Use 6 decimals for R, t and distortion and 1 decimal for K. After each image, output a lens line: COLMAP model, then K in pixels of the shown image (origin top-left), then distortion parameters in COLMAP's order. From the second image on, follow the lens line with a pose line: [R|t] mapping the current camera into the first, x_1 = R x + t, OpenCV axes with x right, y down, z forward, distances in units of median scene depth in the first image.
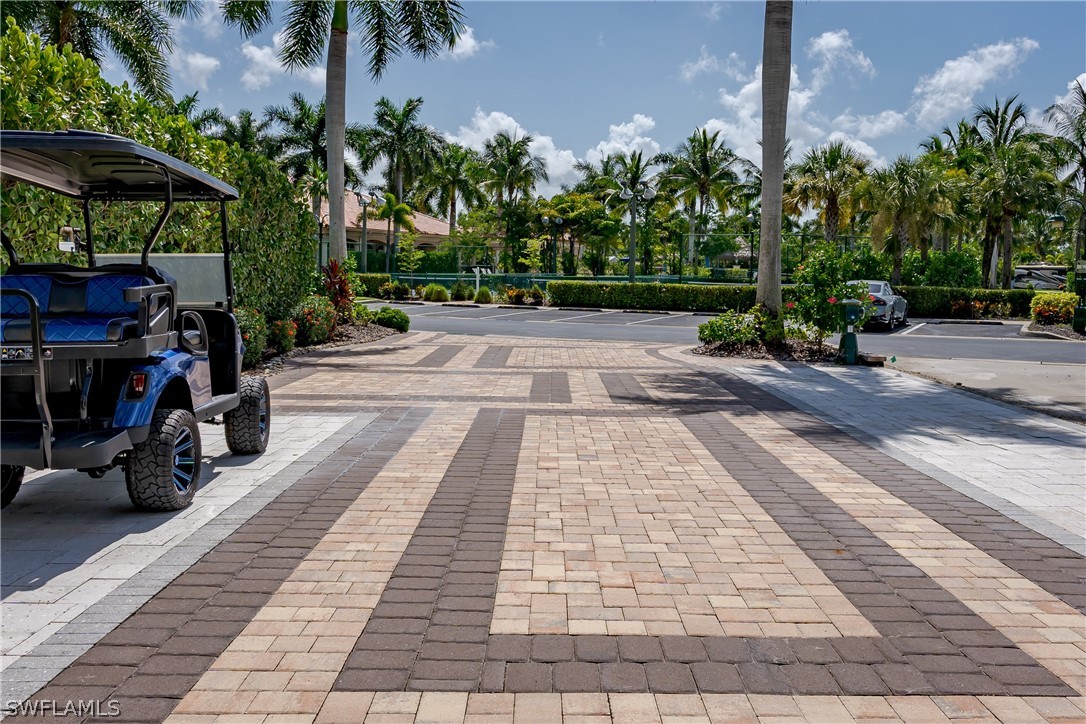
lens RADIAL K [[940.5, 0, 488.3], [0, 940.5, 360.1], [0, 0, 1]] dist [0.014220, 0.014942]
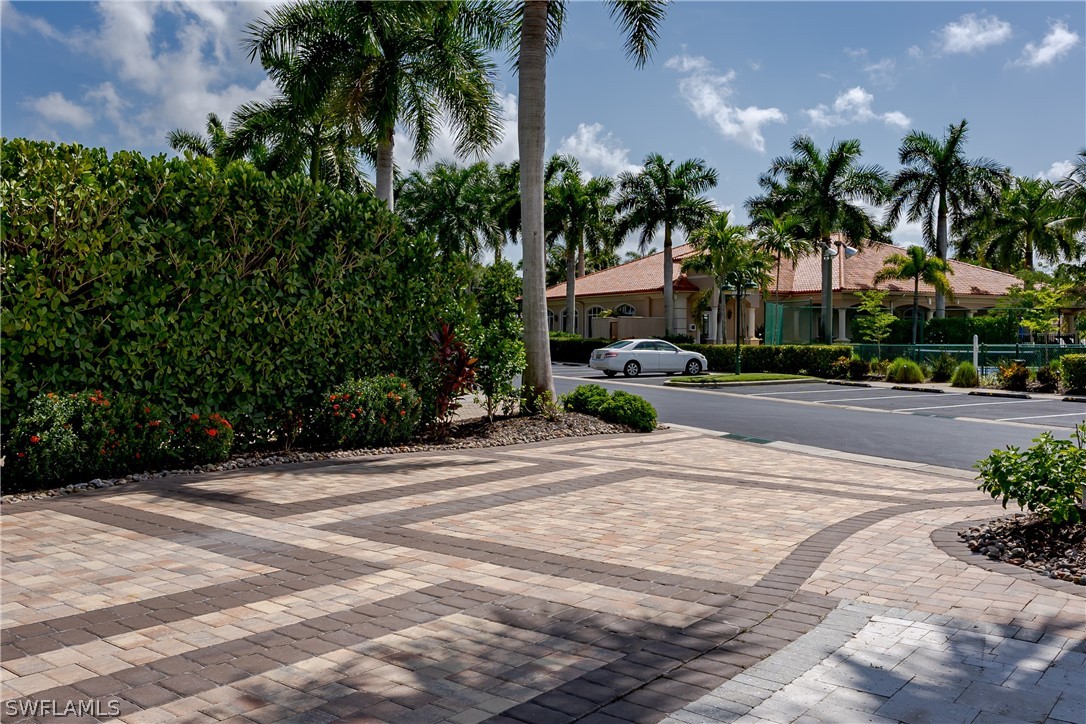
lens RADIAL K [[940.5, 0, 488.3], [0, 940.5, 360.1], [0, 0, 1]] dist [0.014220, 0.014942]
pose [[0.803951, 0.008041, -0.594641, 0.117332], [-0.053985, 0.996767, -0.059509, -0.018060], [0.592240, 0.079944, 0.801786, 0.215020]]
